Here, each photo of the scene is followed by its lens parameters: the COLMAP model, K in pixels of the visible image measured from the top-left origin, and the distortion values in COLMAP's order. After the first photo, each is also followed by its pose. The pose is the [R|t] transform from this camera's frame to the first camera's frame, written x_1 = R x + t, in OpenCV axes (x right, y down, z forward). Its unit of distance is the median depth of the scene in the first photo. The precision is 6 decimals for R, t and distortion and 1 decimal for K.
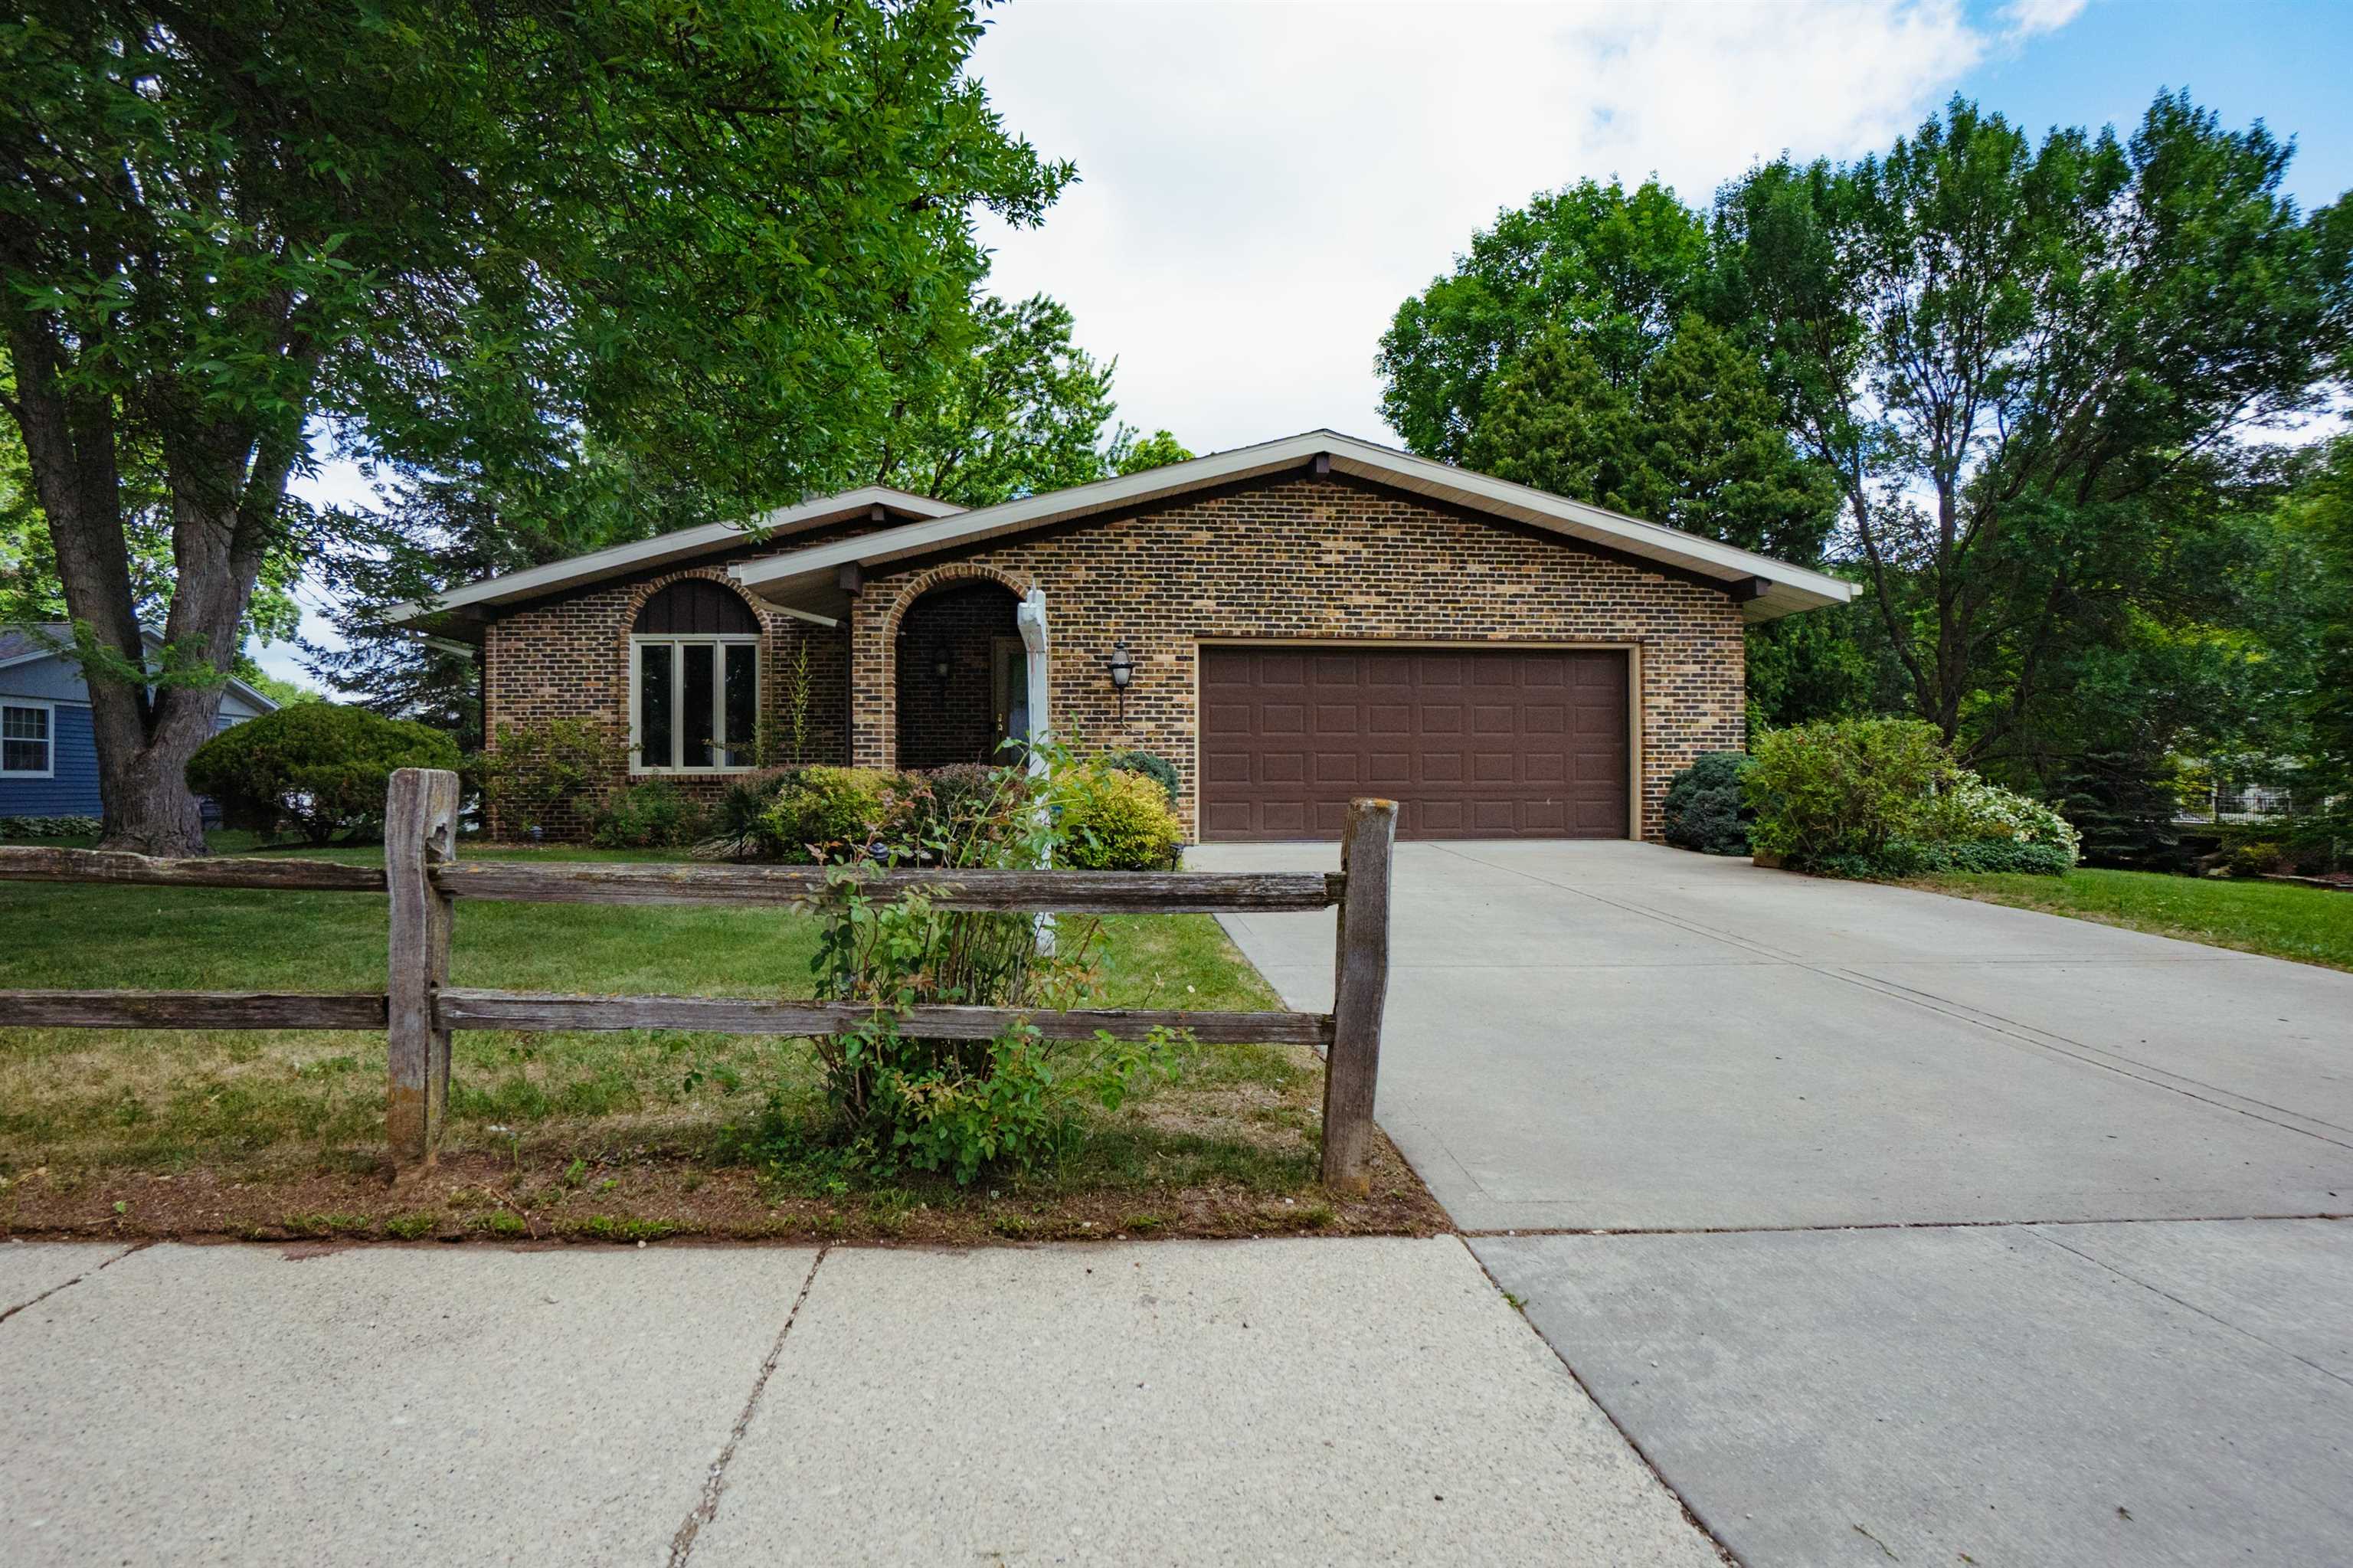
lens RADIAL K [[1019.7, 0, 1172.9], [0, 1019.7, 769.5], [0, 0, 1]] dist [-0.002022, 0.000323]
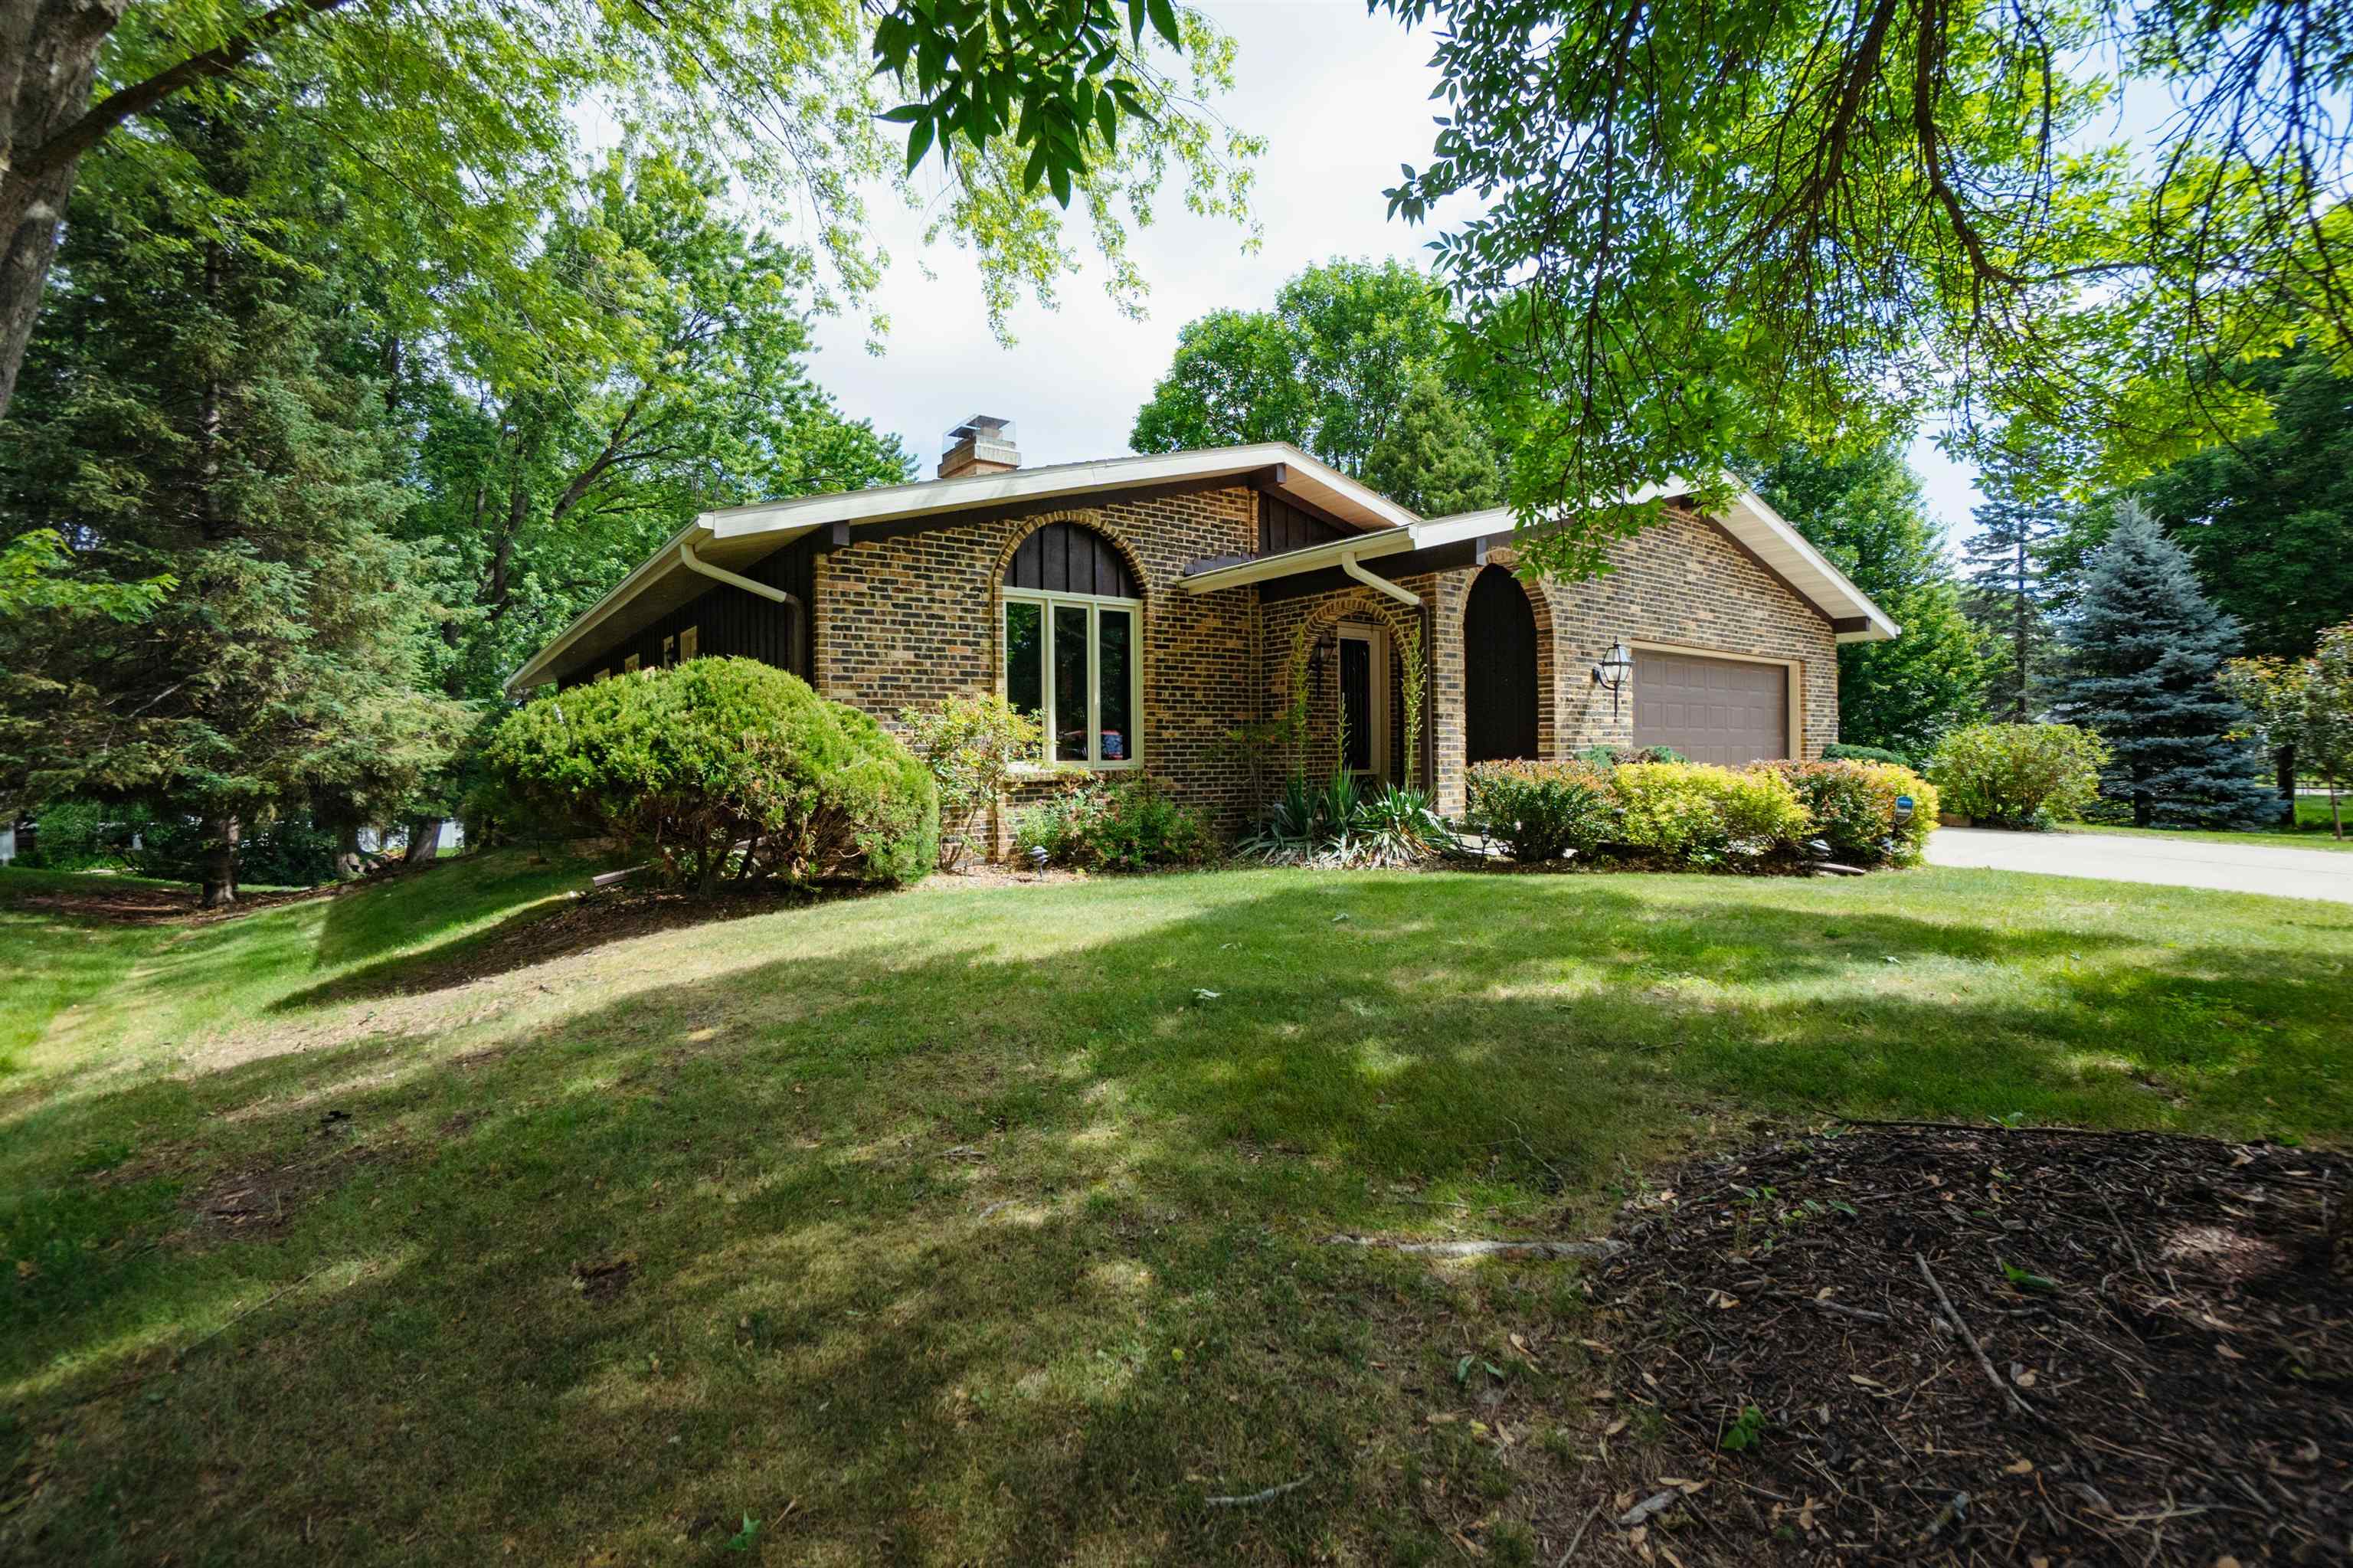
lens RADIAL K [[973.1, 0, 1176.5], [0, 973.1, 784.0], [0, 0, 1]] dist [-0.000433, 0.000073]
pose [[0.853254, -0.018373, 0.521171, -0.882350], [0.003187, 0.999544, 0.030021, -0.008277], [-0.521485, -0.023954, 0.852924, 0.348666]]
